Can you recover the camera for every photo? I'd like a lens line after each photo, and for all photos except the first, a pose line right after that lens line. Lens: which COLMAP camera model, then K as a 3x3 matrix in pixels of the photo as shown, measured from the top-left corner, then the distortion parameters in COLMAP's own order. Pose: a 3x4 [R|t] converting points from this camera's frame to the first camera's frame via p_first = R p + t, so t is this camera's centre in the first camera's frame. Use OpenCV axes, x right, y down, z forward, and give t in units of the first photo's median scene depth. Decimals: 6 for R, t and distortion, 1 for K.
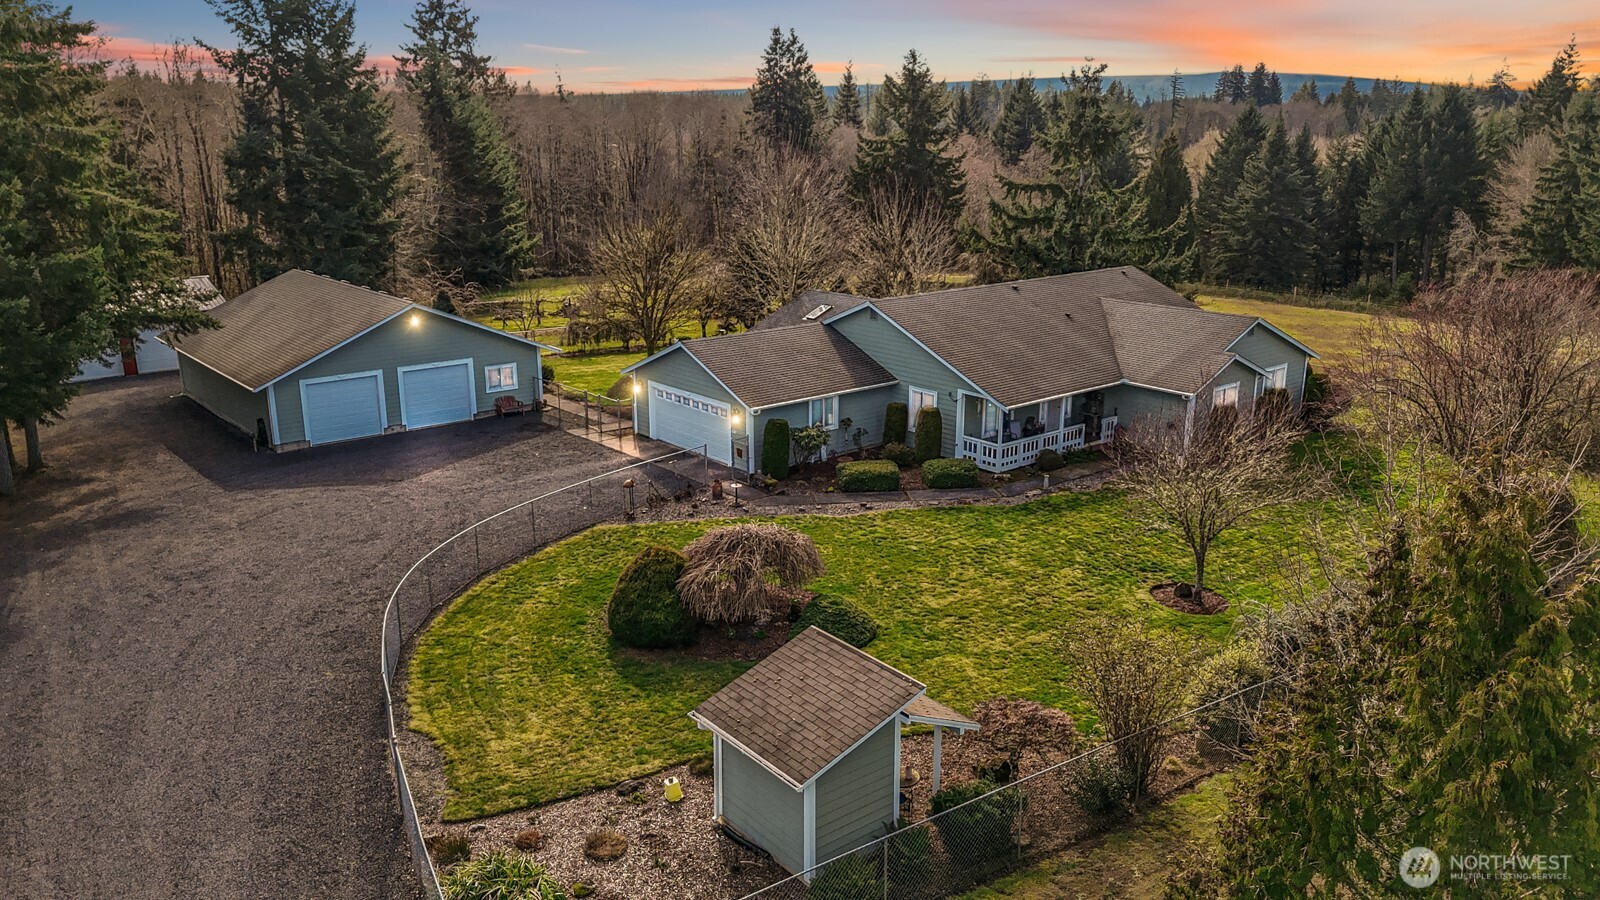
lens RADIAL K [[1184.2, 0, 795.5], [0, 1184.2, 448.7], [0, 0, 1]] dist [0.072124, -0.063825]
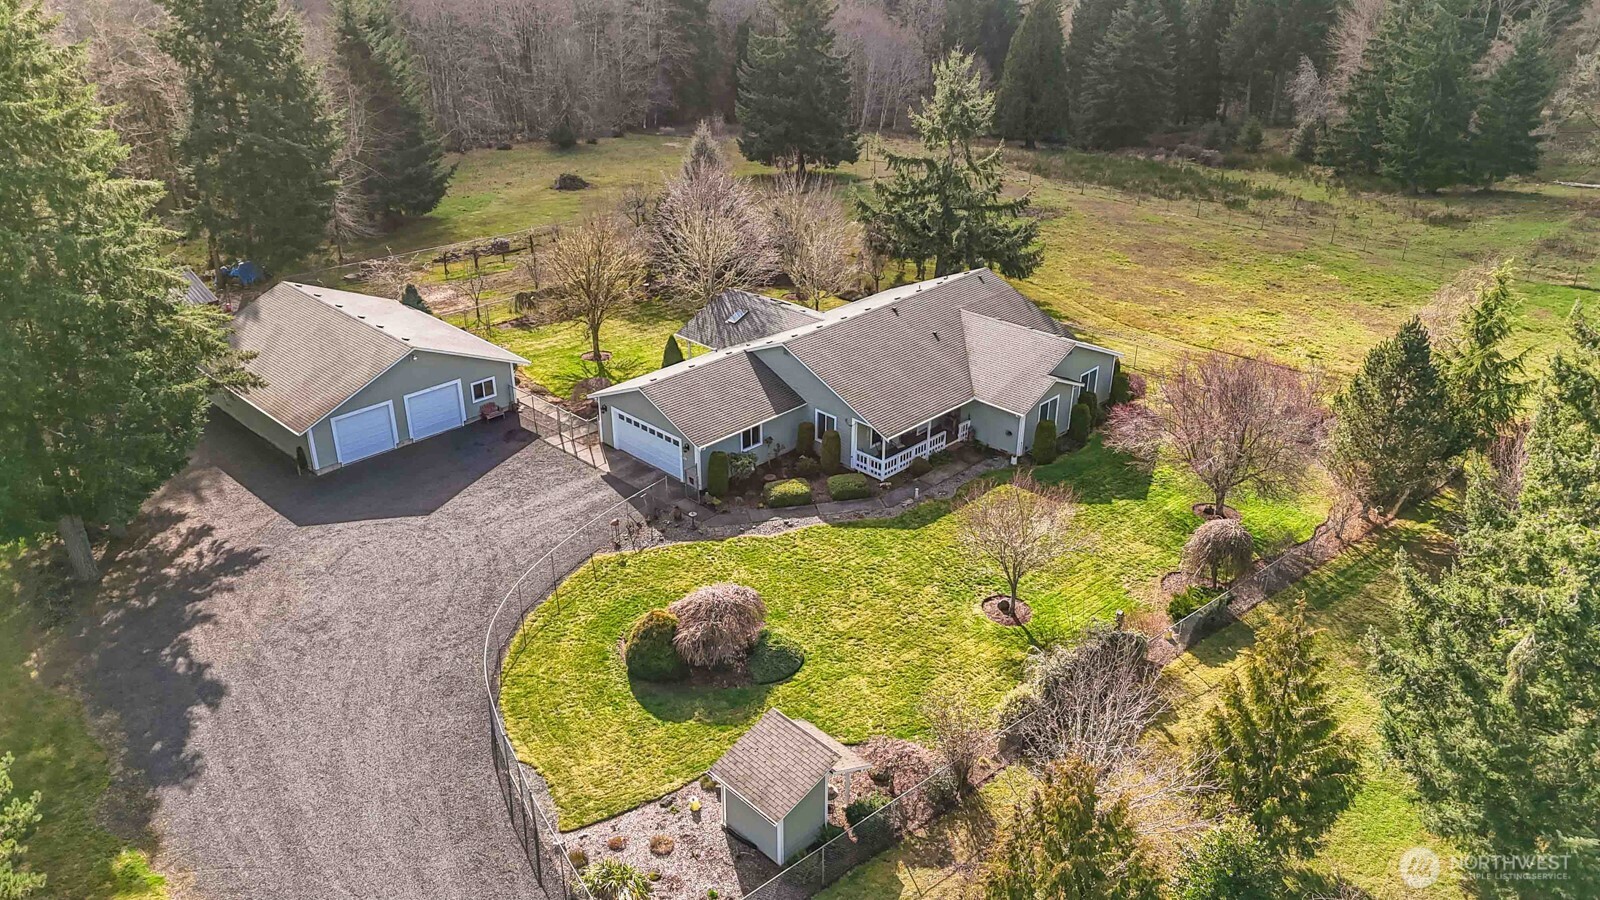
lens RADIAL K [[1184.2, 0, 794.7], [0, 1184.2, 449.2], [0, 0, 1]] dist [0.072124, -0.063825]
pose [[0.995320, -0.043817, 0.086132, -0.050402], [0.026919, 0.981731, 0.188359, -0.315798], [-0.092812, -0.185159, 0.978316, -0.351649]]
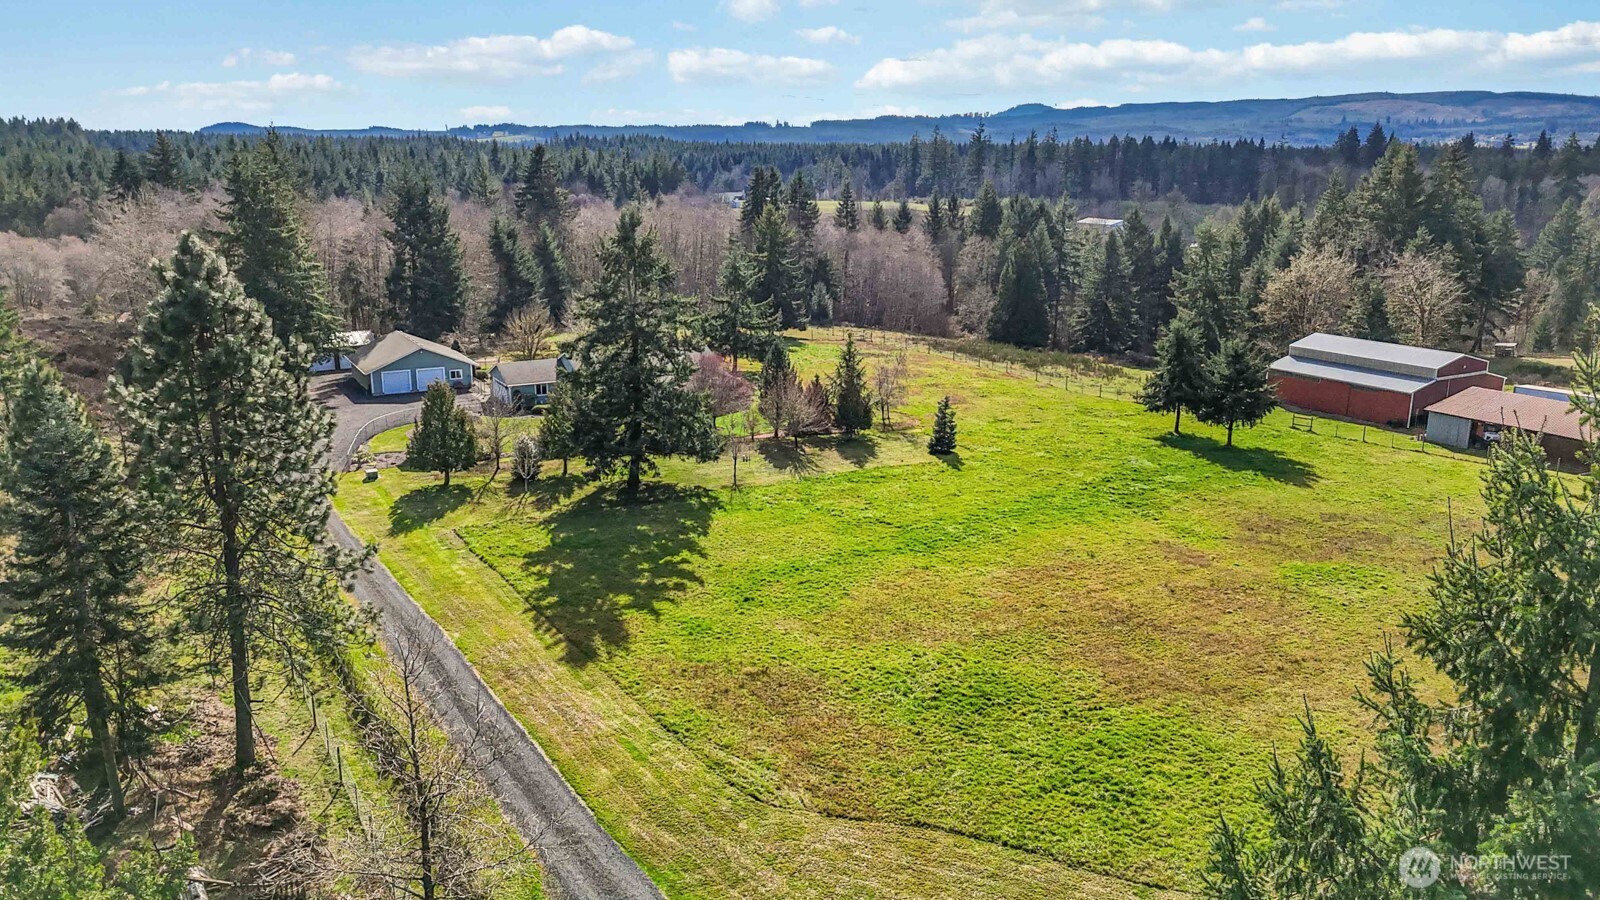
lens RADIAL K [[1184.2, 0, 798.5], [0, 1184.2, 447.0], [0, 0, 1]] dist [0.072124, -0.063825]
pose [[0.983040, 0.050957, -0.176168, 1.431546], [-0.055165, 0.998295, -0.019072, 0.161249], [0.174896, 0.028466, 0.984175, -2.181301]]
